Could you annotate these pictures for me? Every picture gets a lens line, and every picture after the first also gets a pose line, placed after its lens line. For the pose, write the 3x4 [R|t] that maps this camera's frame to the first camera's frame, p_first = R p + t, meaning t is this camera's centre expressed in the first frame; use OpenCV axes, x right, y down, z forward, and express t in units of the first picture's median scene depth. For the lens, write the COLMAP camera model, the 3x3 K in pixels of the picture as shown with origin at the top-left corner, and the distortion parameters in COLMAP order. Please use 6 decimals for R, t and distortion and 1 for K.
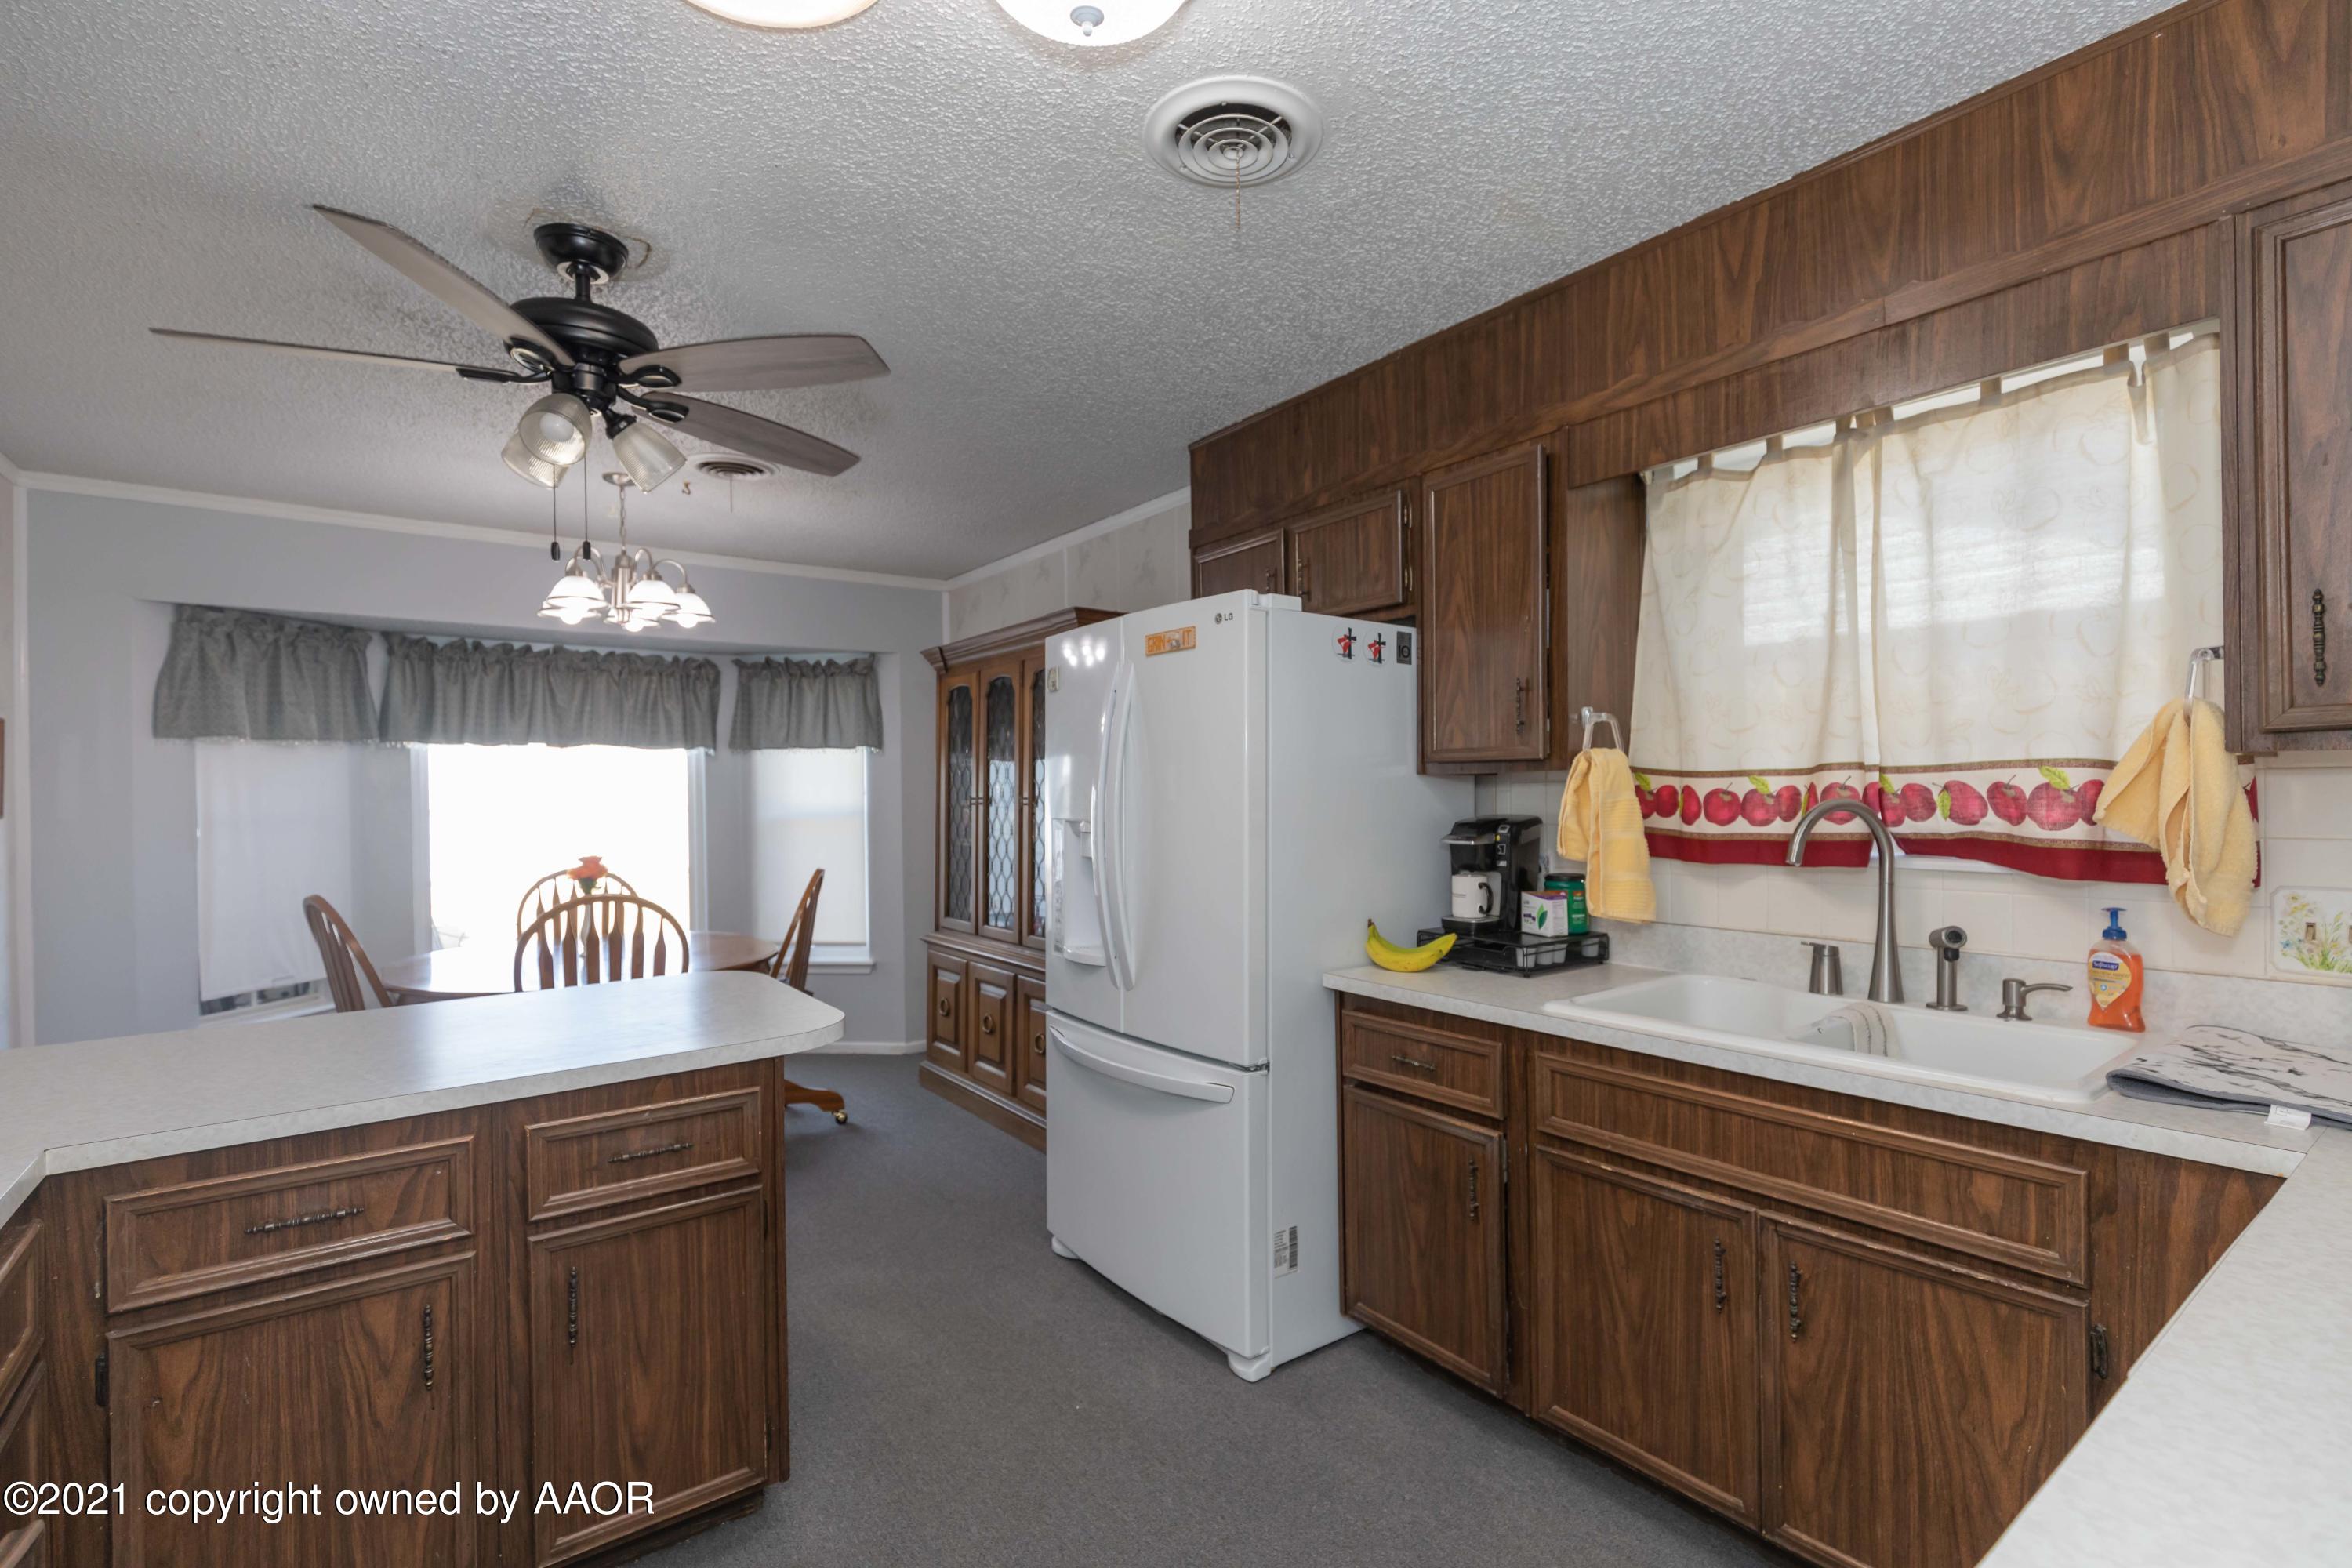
lens RADIAL K [[1056.0, 0, 1194.6], [0, 1056.0, 799.3], [0, 0, 1]] dist [0.005140, -0.001179]
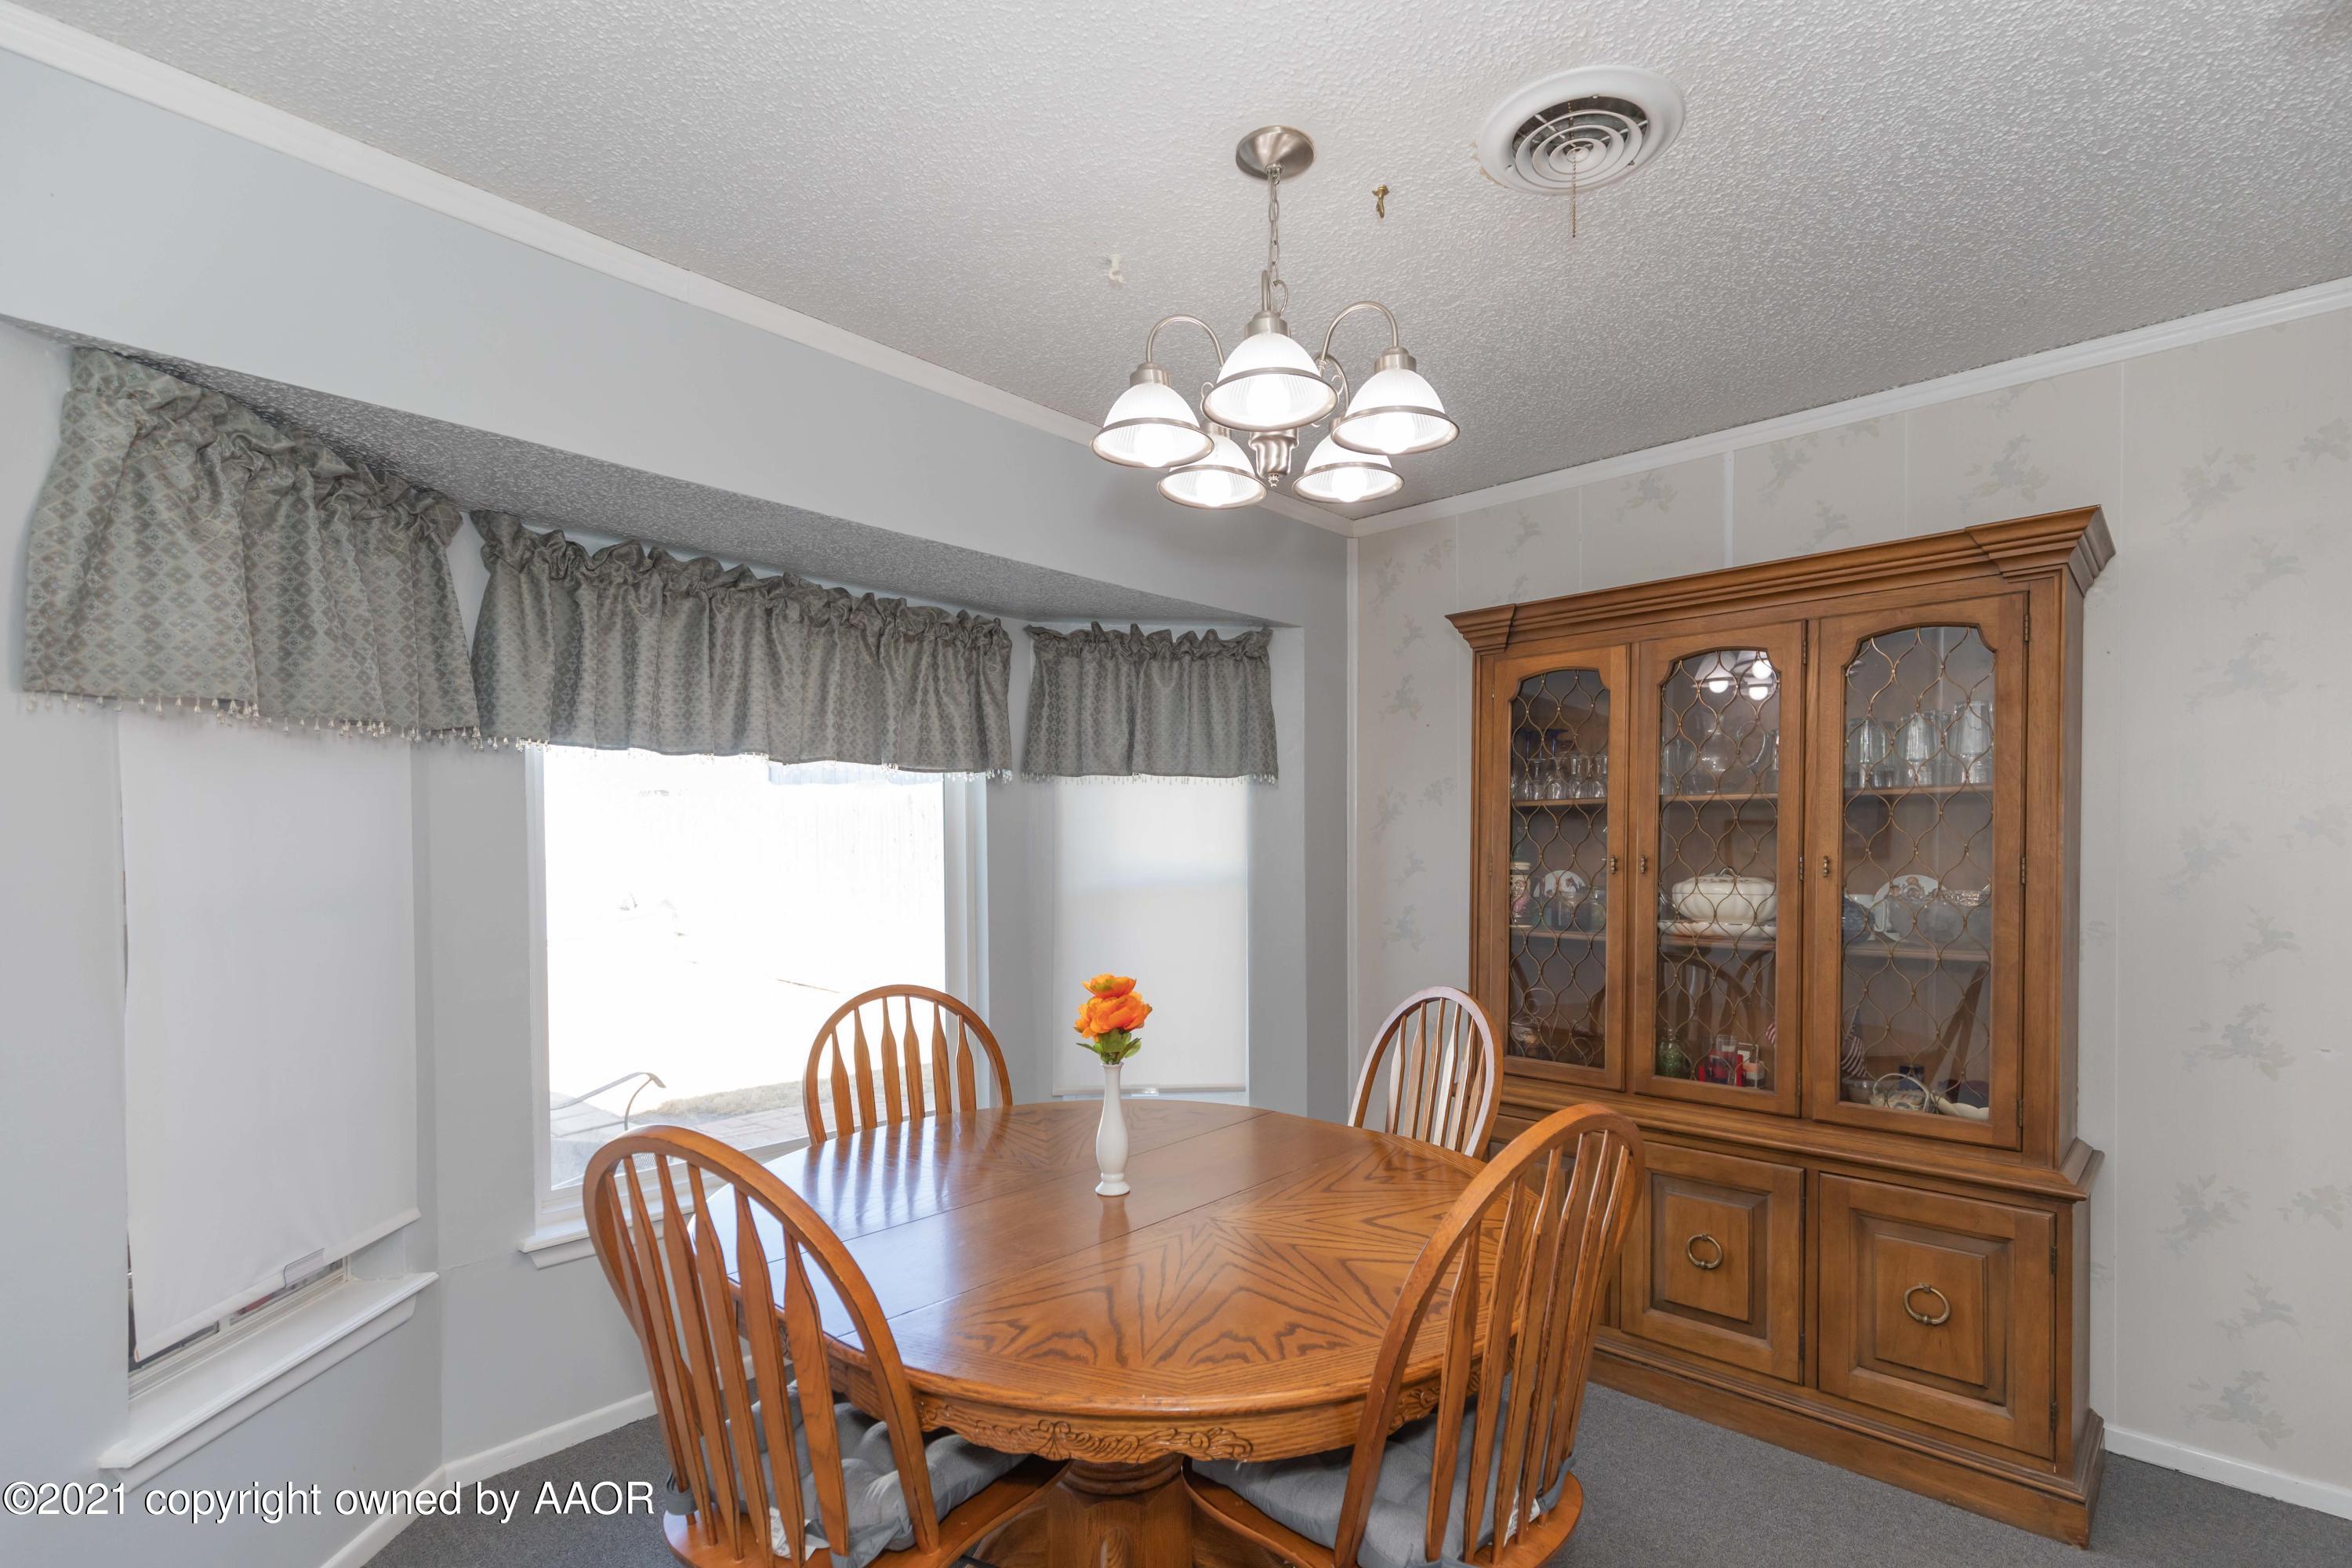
lens RADIAL K [[1056.0, 0, 1225.5], [0, 1056.0, 859.9], [0, 0, 1]] dist [0.005140, -0.001179]
pose [[0.977926, 0.001128, 0.208947, -0.533345], [-0.002664, 0.999971, 0.007066, -0.004289], [-0.208933, -0.007467, 0.977901, 0.457258]]
